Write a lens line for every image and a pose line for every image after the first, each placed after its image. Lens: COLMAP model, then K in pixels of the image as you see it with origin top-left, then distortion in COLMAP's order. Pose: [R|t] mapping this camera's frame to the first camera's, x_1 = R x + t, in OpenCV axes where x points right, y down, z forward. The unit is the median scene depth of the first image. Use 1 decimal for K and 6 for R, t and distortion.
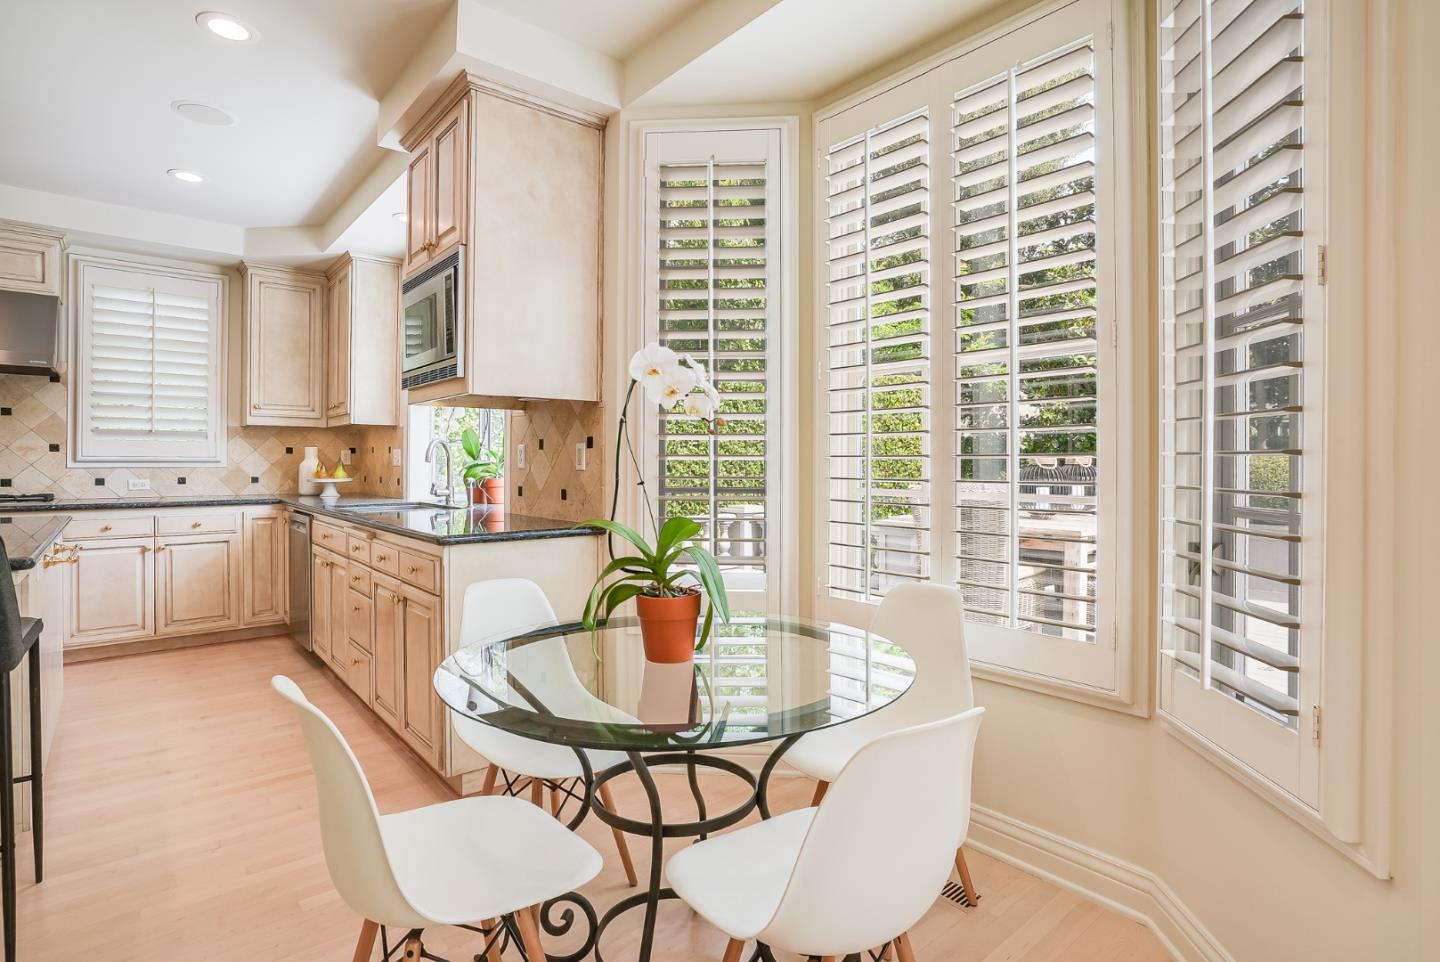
lens RADIAL K [[715.8, 0, 713.7], [0, 715.8, 463.8], [0, 0, 1]] dist [-0.030290, 0.013820]
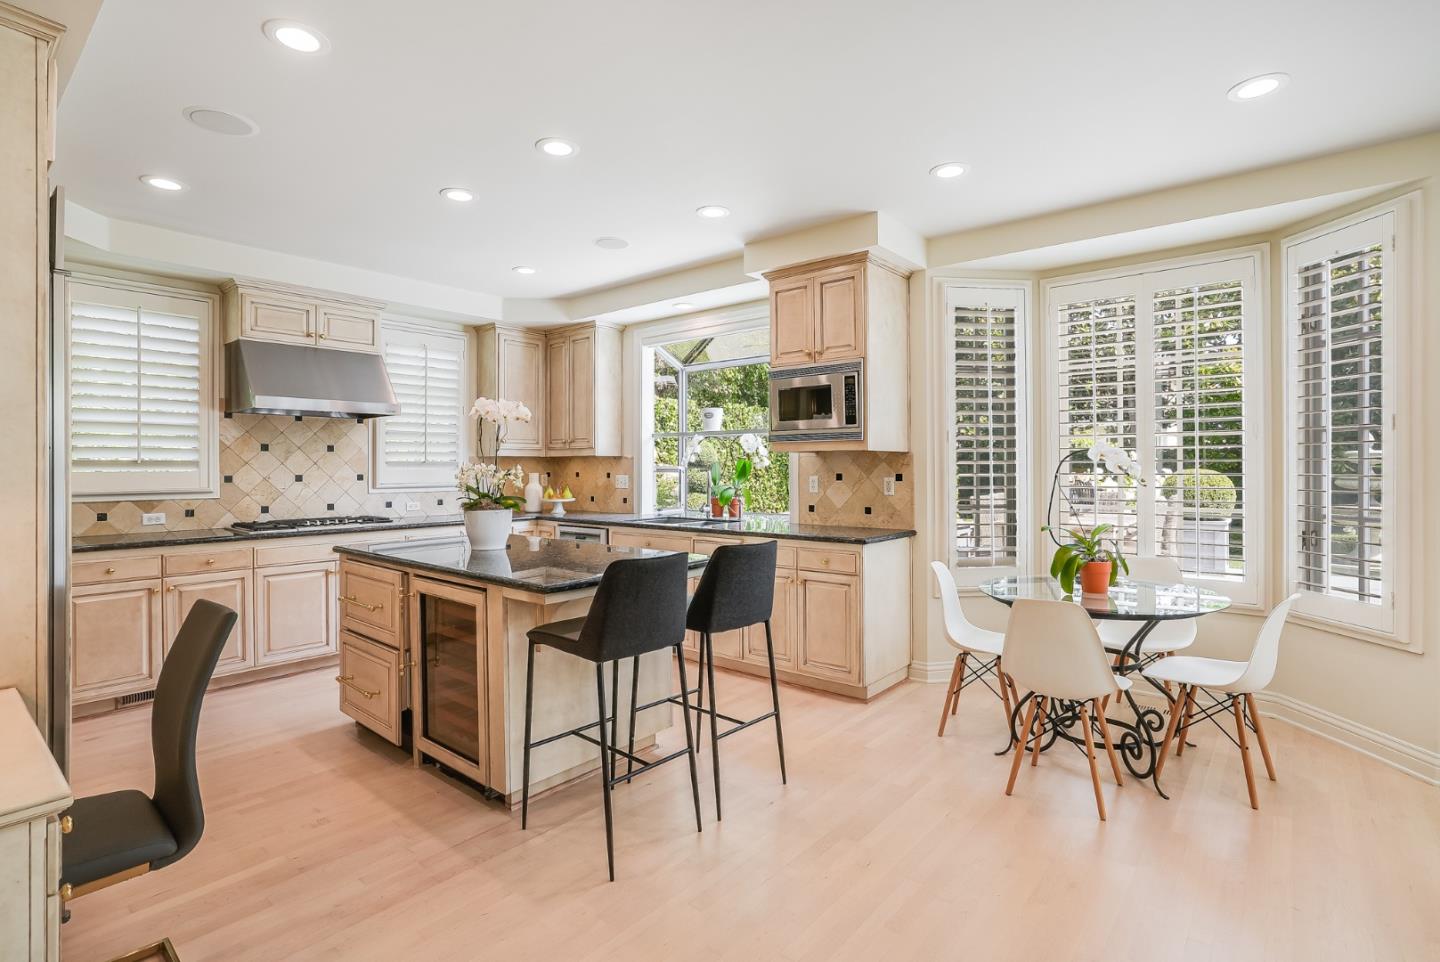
lens RADIAL K [[689.2, 0, 718.9], [0, 689.2, 469.5], [0, 0, 1]] dist [-0.024799, 0.007294]
pose [[0.985169, -0.007130, 0.171440, -0.501366], [0.006939, 0.999974, 0.001713, -0.032375], [-0.171448, -0.000498, 0.985193, -0.255029]]
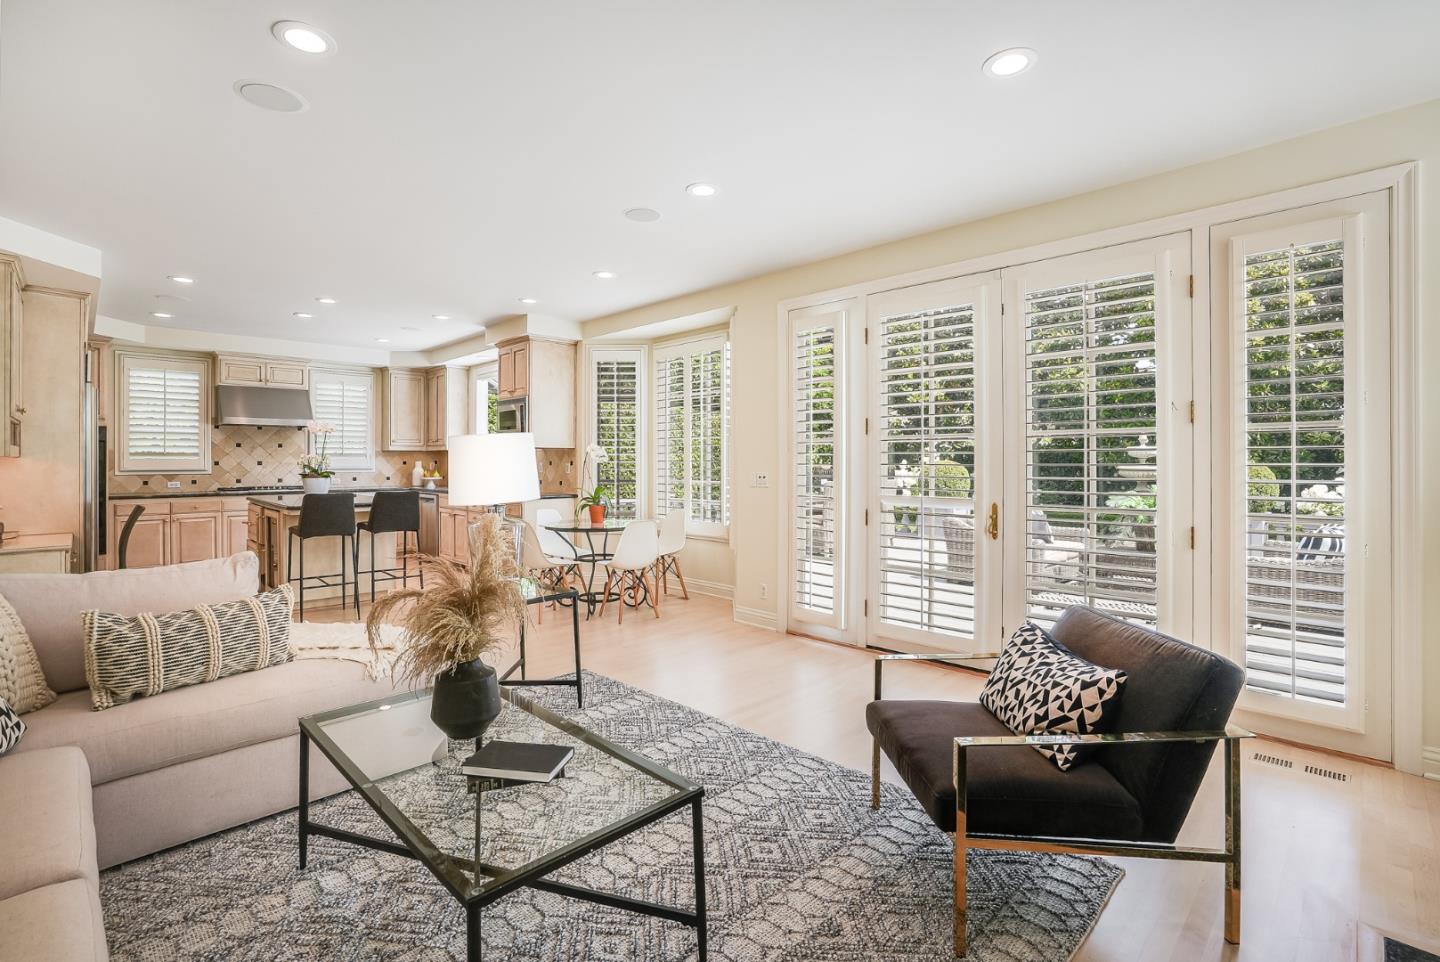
lens RADIAL K [[656.5, 0, 694.6], [0, 656.5, 458.5], [0, 0, 1]] dist [-0.003885, -0.000034]
pose [[0.998828, -0.003528, 0.048282, 0.100638], [0.003850, 0.999971, -0.006577, -0.018166], [-0.048257, 0.006755, 0.998812, -0.885188]]
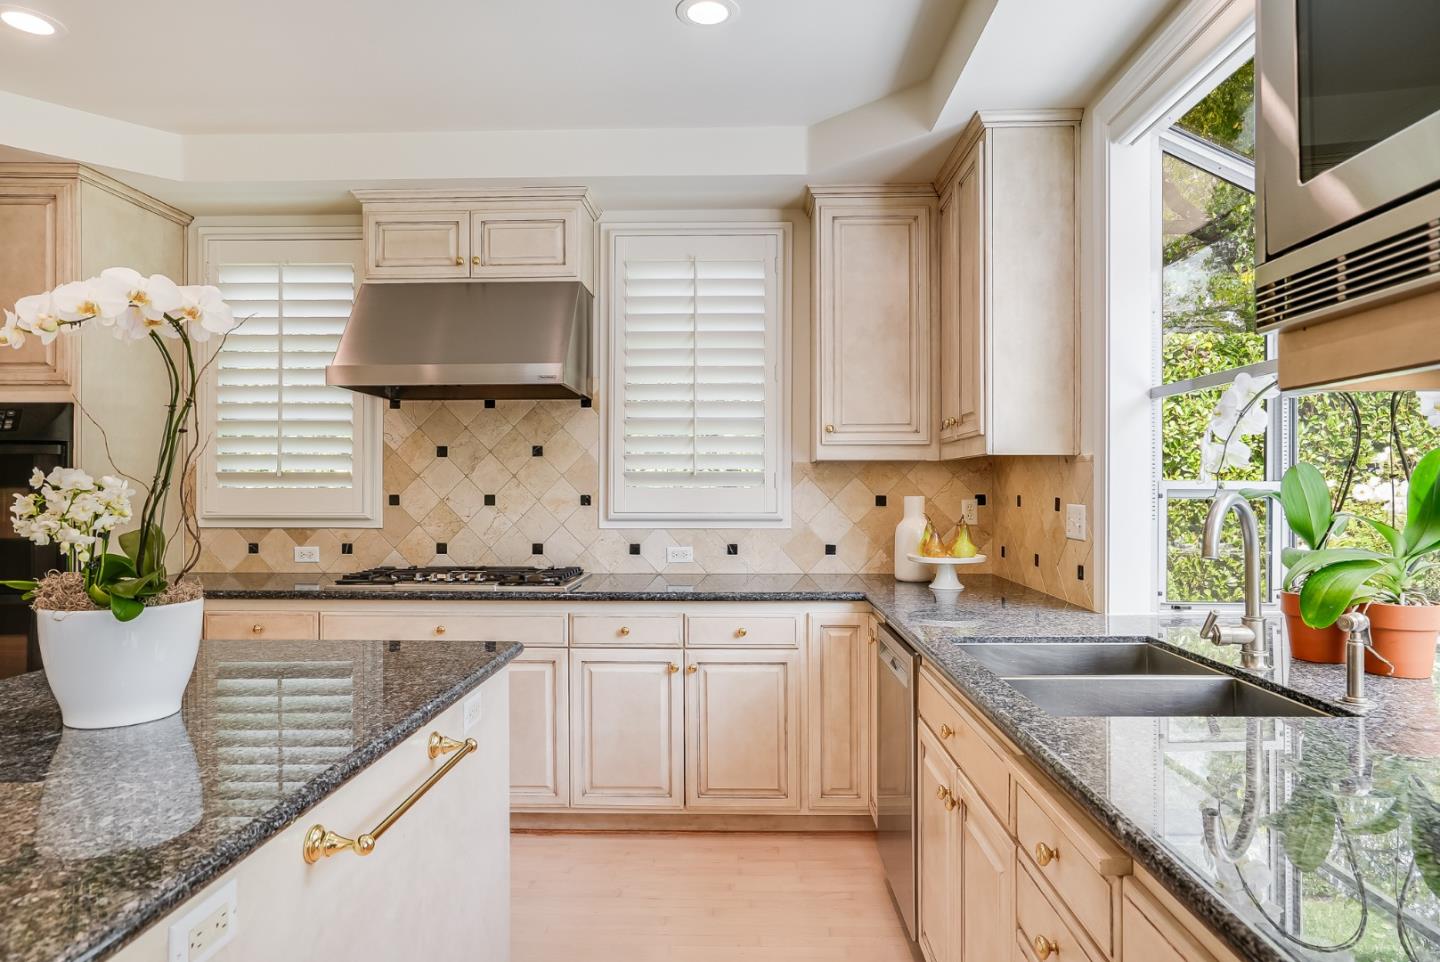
lens RADIAL K [[852.8, 0, 723.3], [0, 852.8, 476.3], [0, 0, 1]] dist [-0.015588, 0.000241]
pose [[0.743739, -0.010362, -0.668390, -0.248564], [0.000419, 0.999887, -0.015034, -0.032089], [0.668470, 0.010901, 0.743659, 0.432501]]
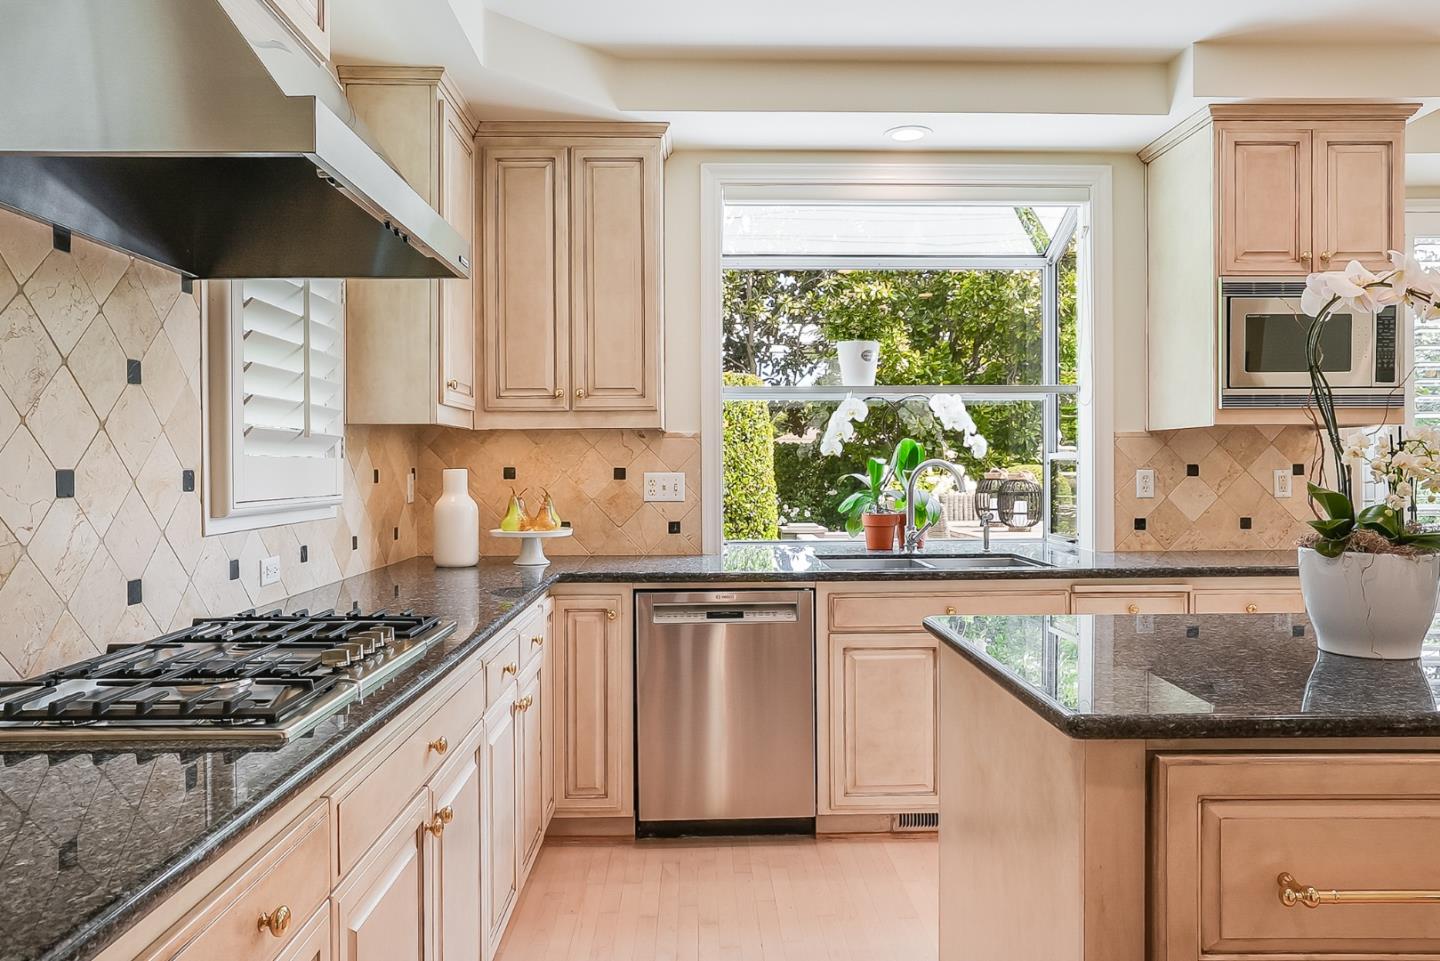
lens RADIAL K [[984.8, 0, 716.4], [0, 984.8, 486.8], [0, 0, 1]] dist [-0.025003, -0.002964]
pose [[0.631347, -0.021878, 0.775192, -1.085352], [0.009525, 0.999745, 0.020457, -0.025772], [-0.775442, -0.005532, 0.631395, 0.466578]]
